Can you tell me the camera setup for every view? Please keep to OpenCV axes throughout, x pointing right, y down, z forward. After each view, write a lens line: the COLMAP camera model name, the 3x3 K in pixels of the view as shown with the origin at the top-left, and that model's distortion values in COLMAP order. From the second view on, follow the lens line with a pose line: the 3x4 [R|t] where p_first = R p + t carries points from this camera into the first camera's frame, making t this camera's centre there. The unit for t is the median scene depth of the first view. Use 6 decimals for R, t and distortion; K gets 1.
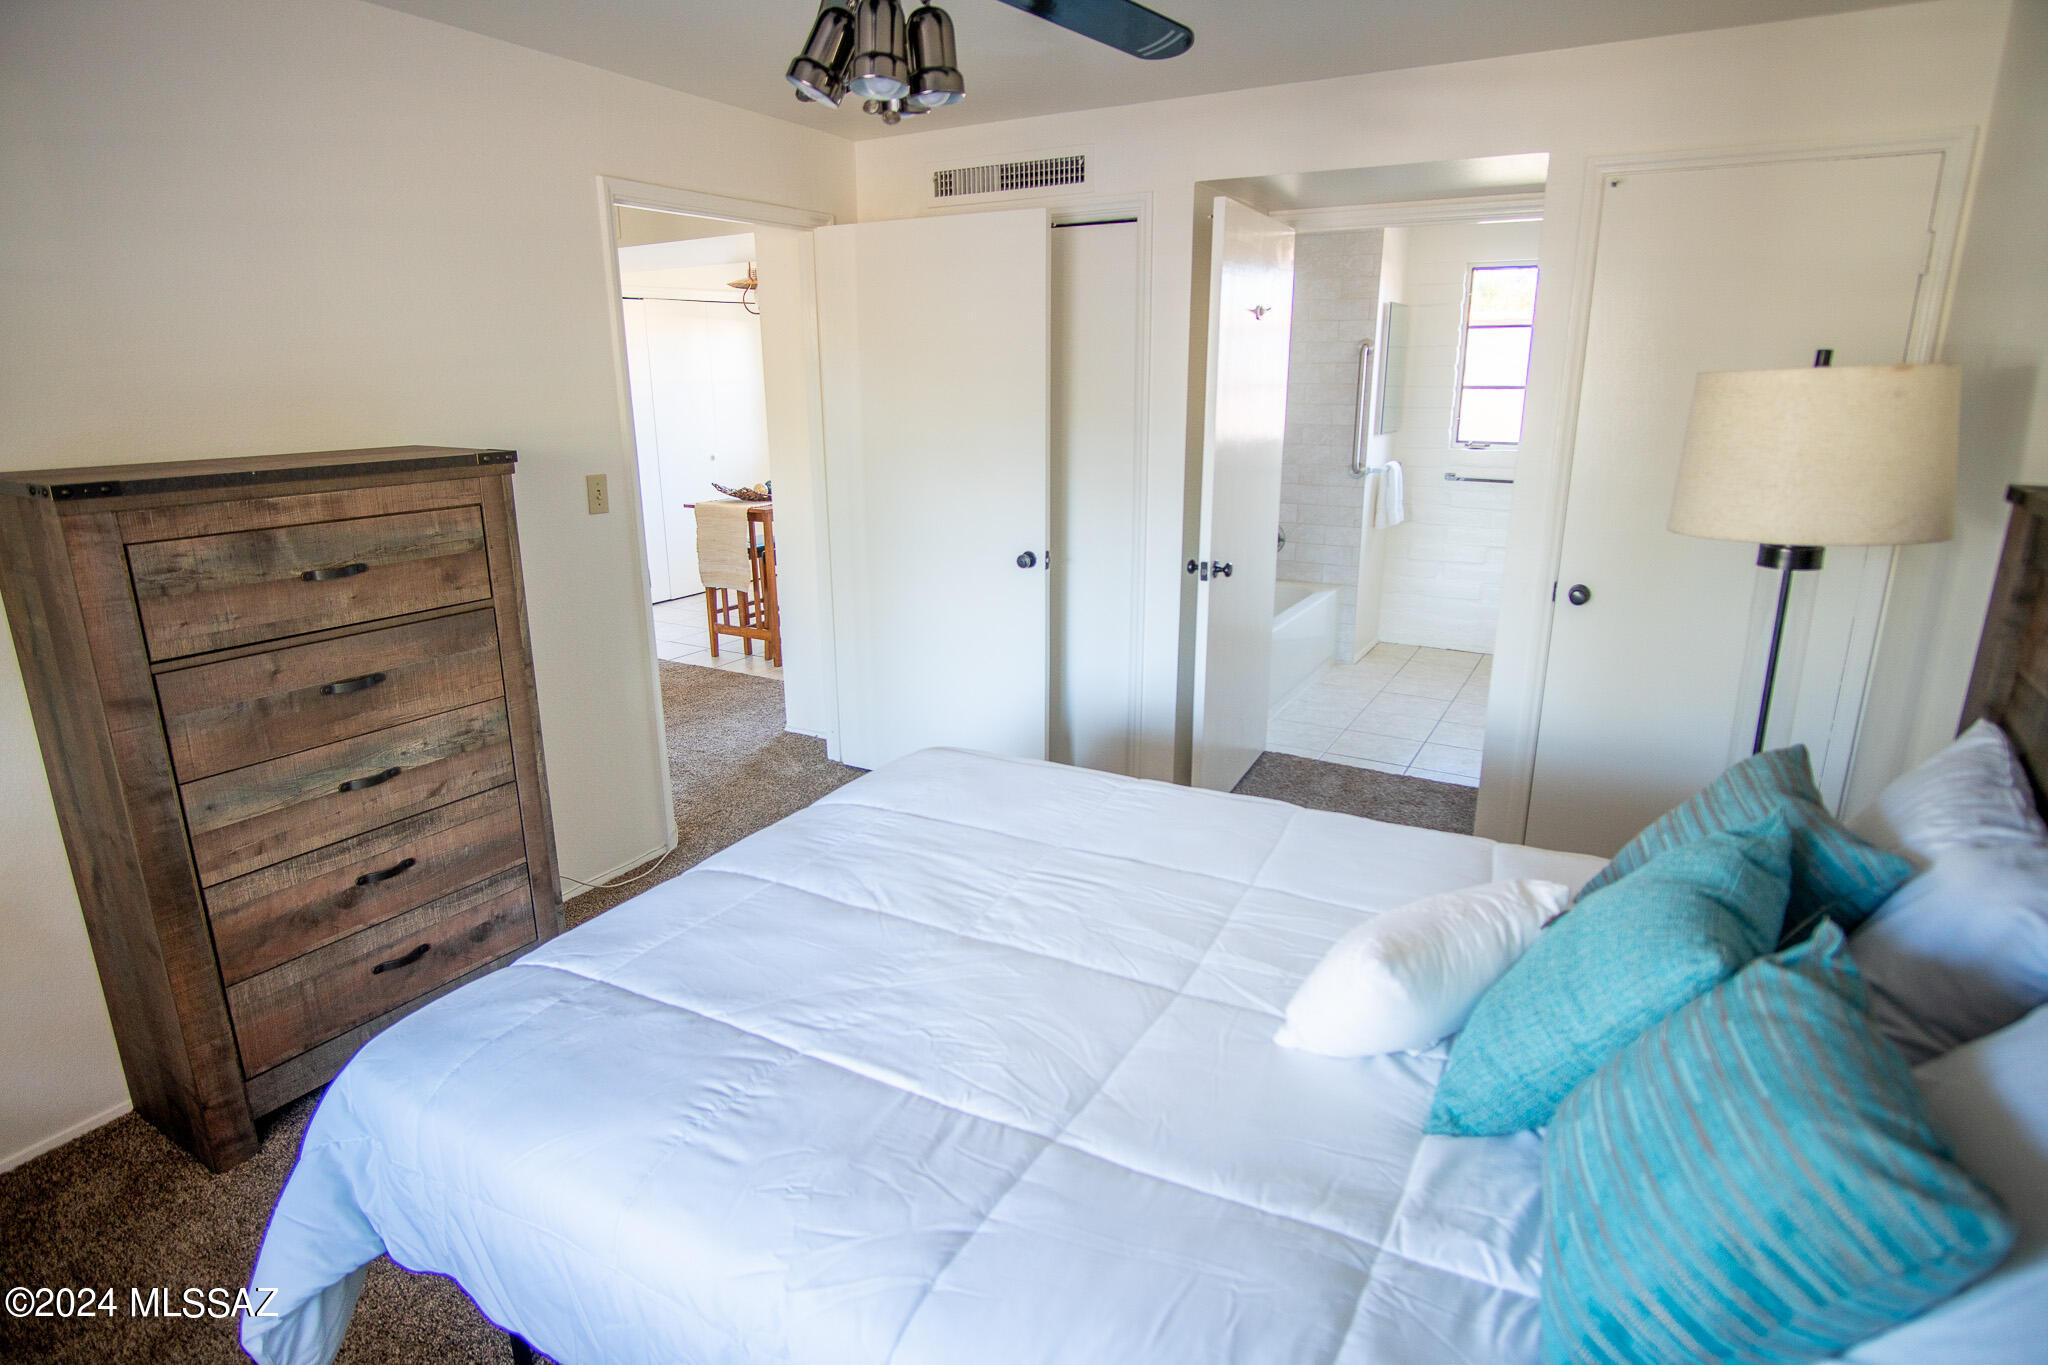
lens RADIAL K [[1103.5, 0, 1014.9], [0, 1103.5, 686.4], [0, 0, 1]] dist [-0.028762, 0.006911]
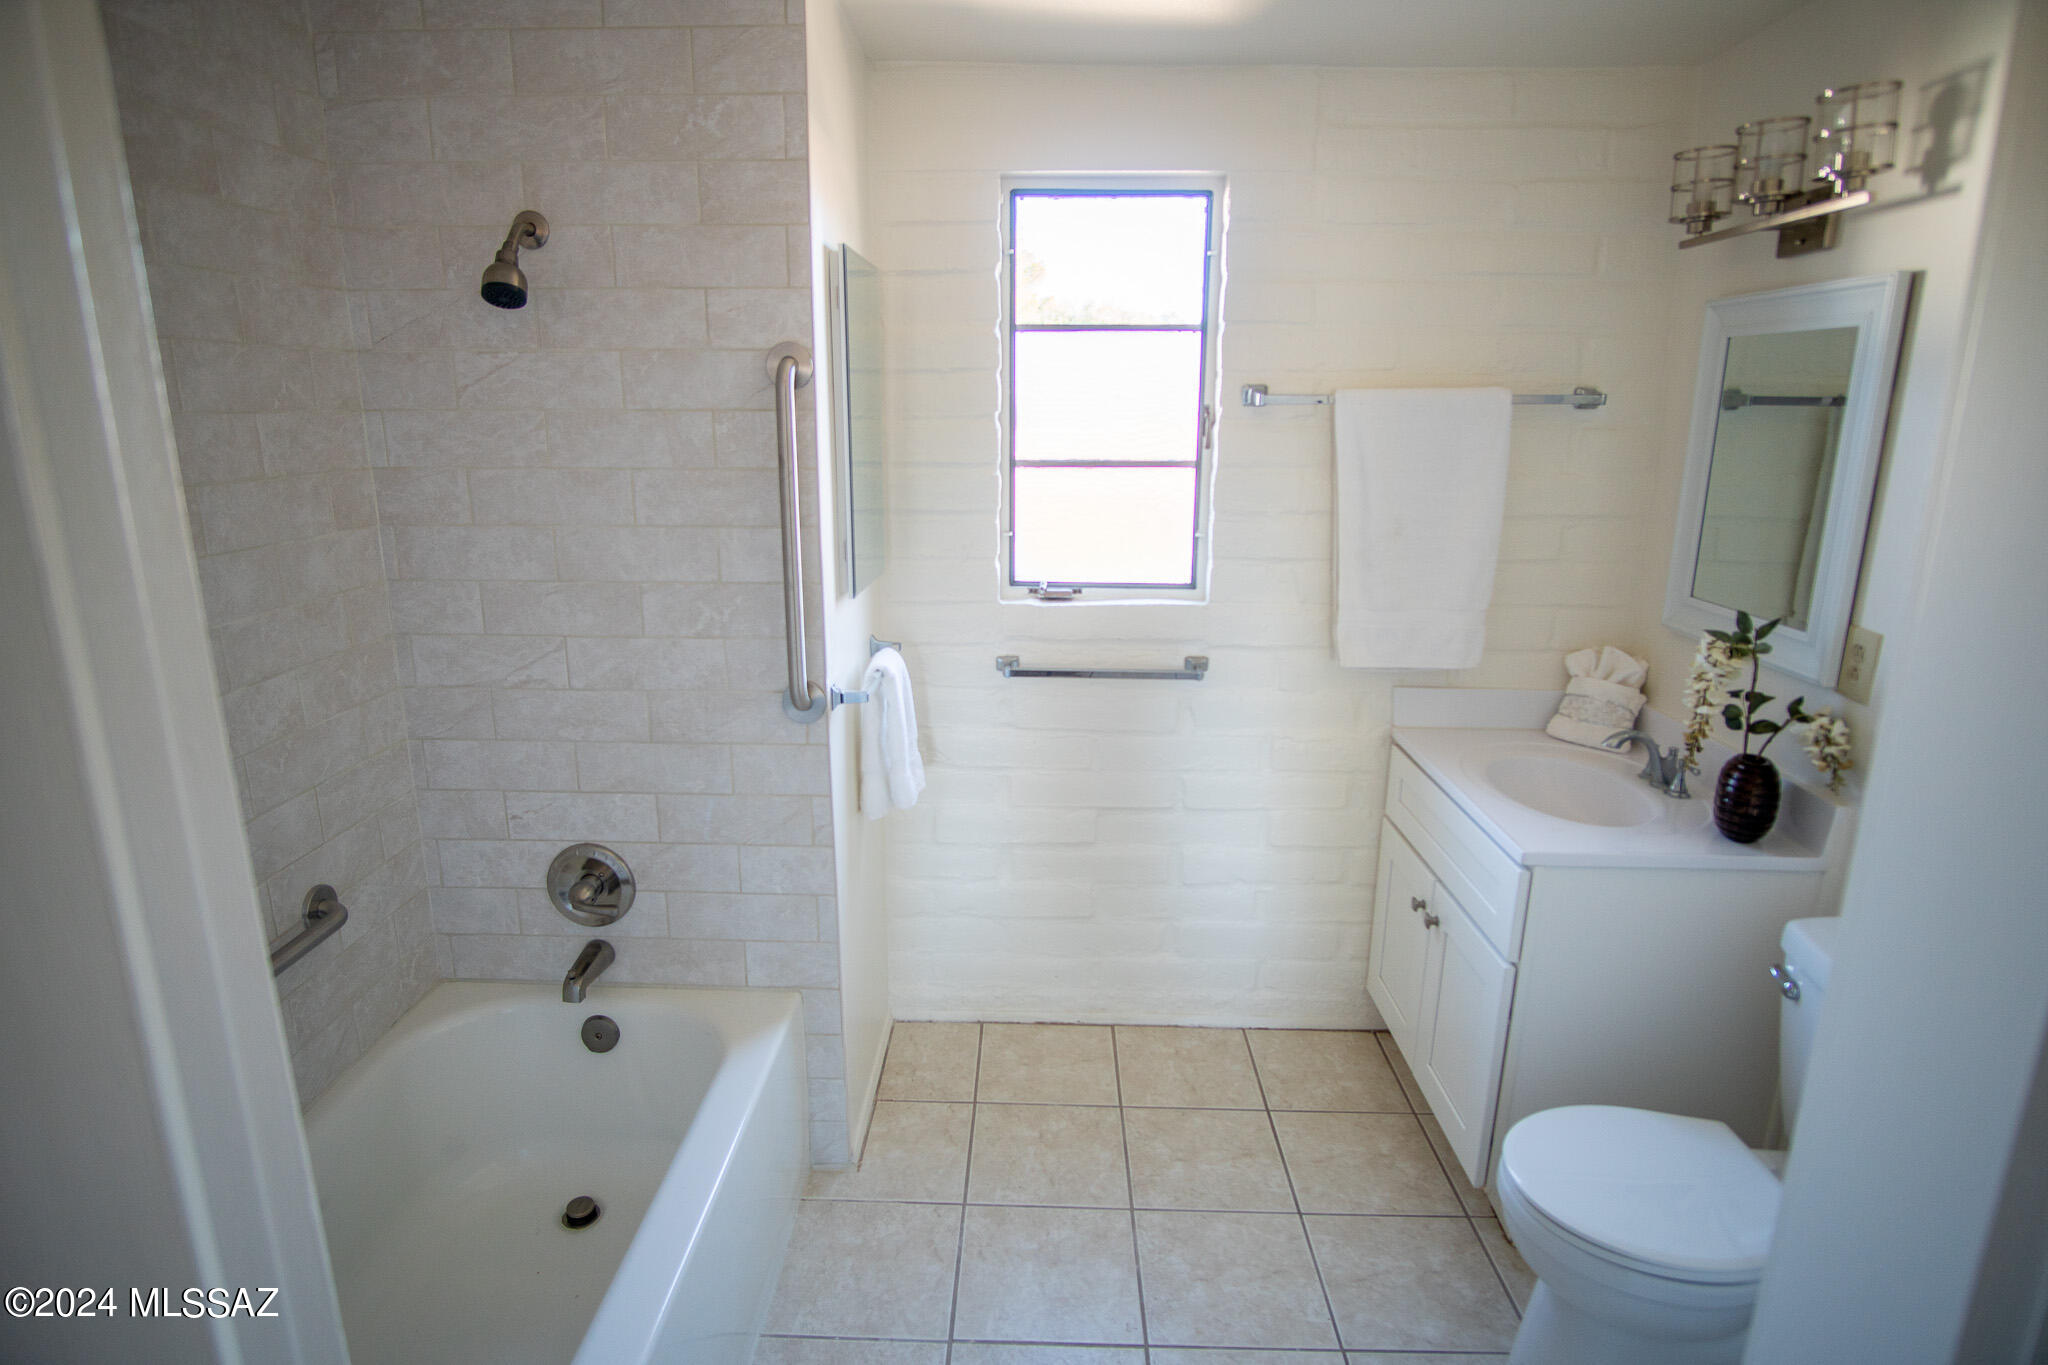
lens RADIAL K [[1103.5, 0, 1026.0], [0, 1103.5, 688.8], [0, 0, 1]] dist [-0.028762, 0.006911]
pose [[0.878846, -0.106038, 0.465173, 0.203181], [0.113081, 0.993503, 0.012830, -0.194976], [-0.463511, 0.041326, 0.885127, 0.631508]]
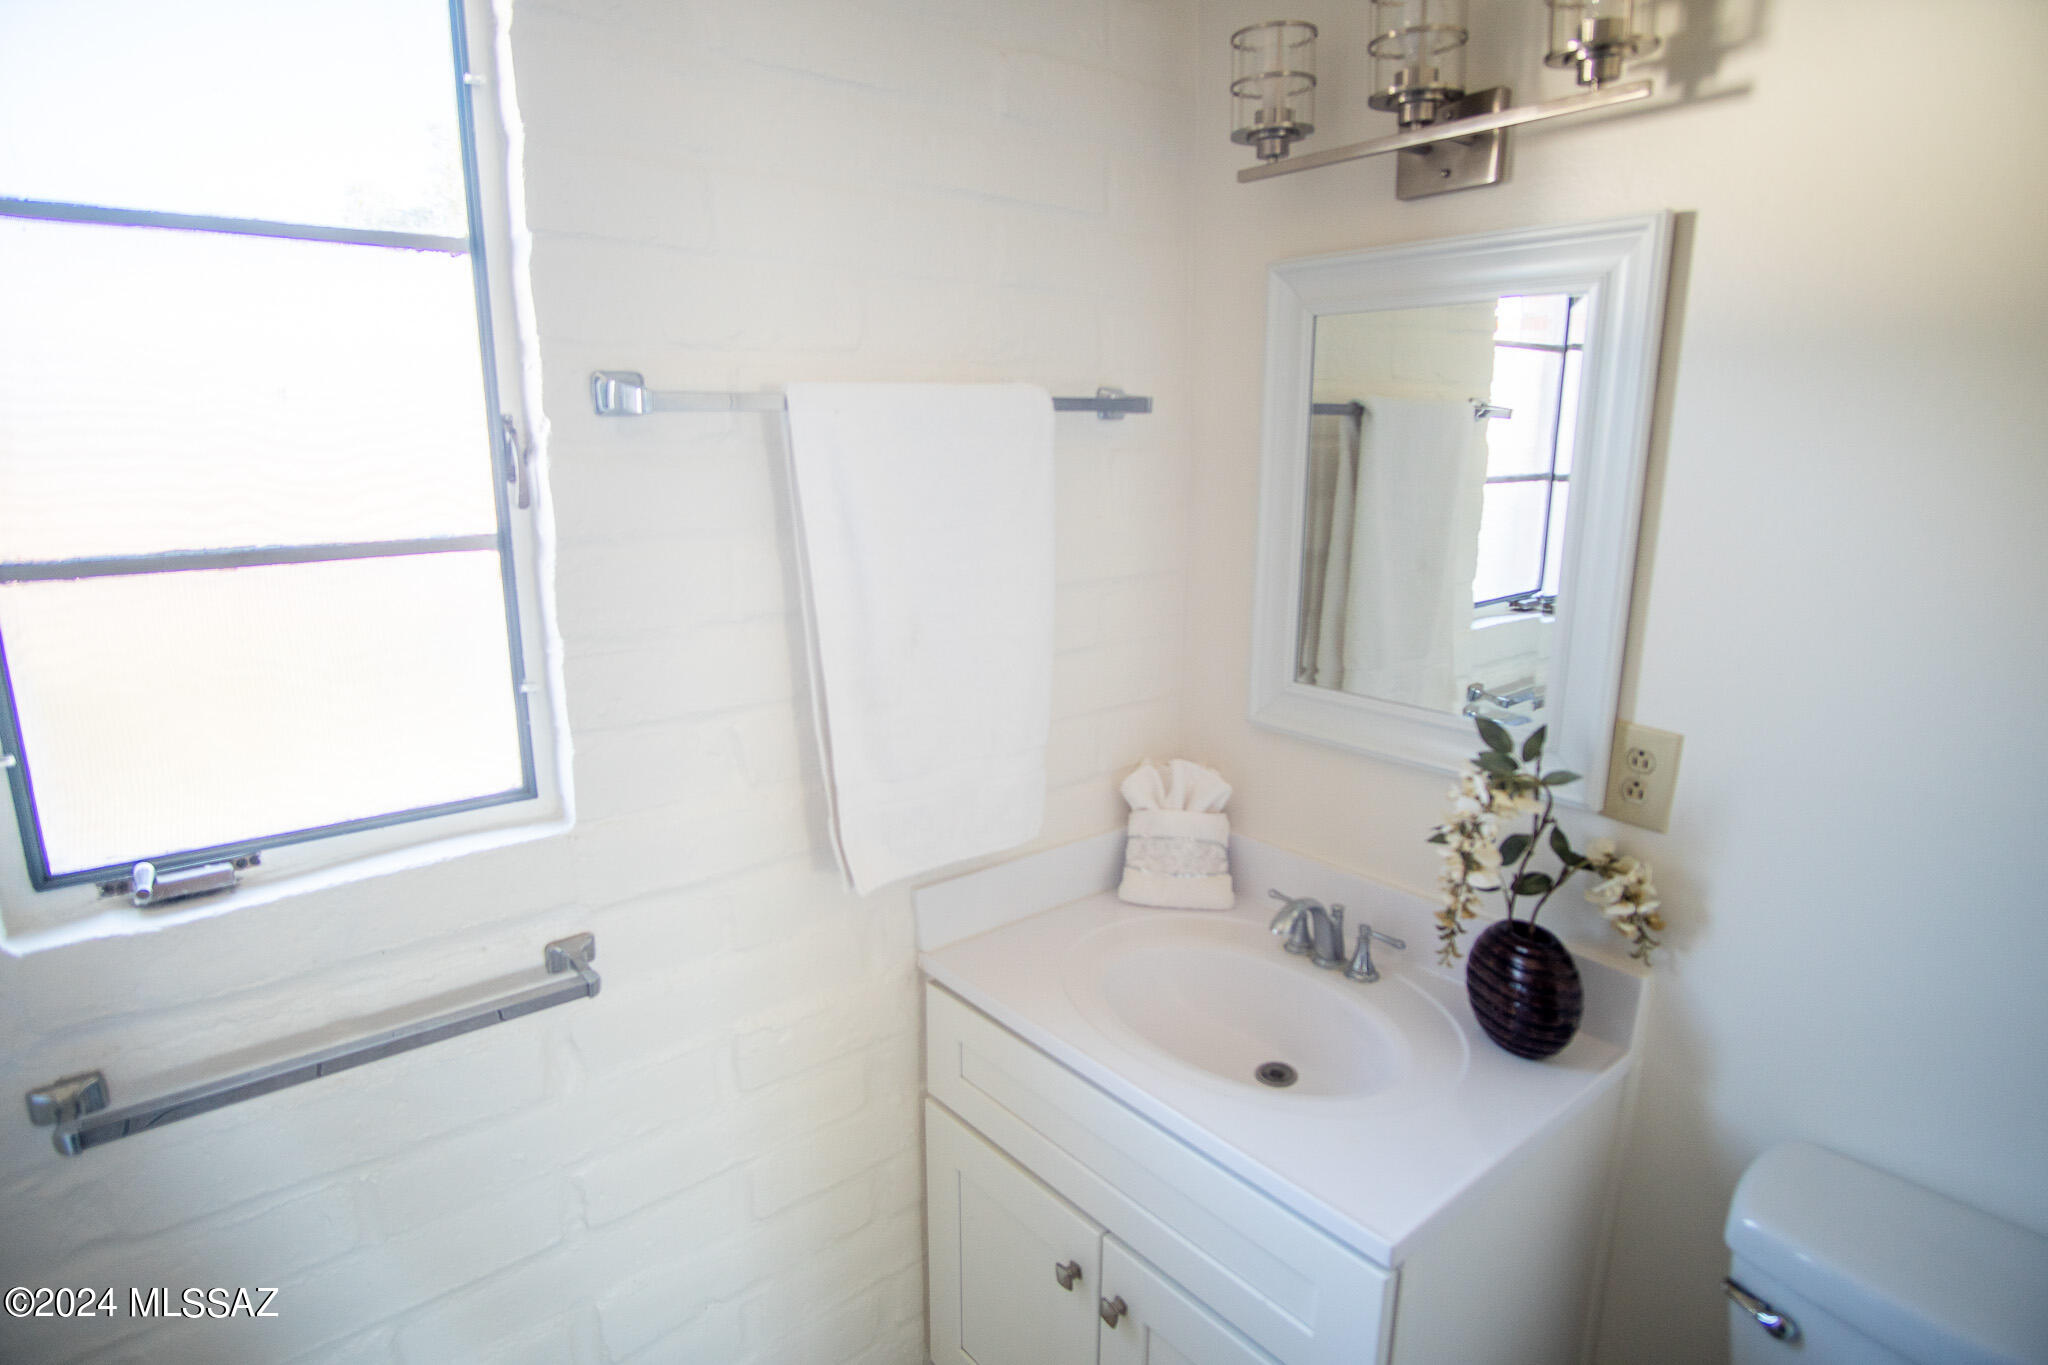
lens RADIAL K [[1103.5, 0, 1014.4], [0, 1103.5, 685.8], [0, 0, 1]] dist [-0.028762, 0.006911]
pose [[0.353309, -0.200706, 0.913723, 0.326788], [0.242879, 0.962903, 0.117594, -0.249109], [-0.903428, 0.180377, 0.388949, 0.837640]]
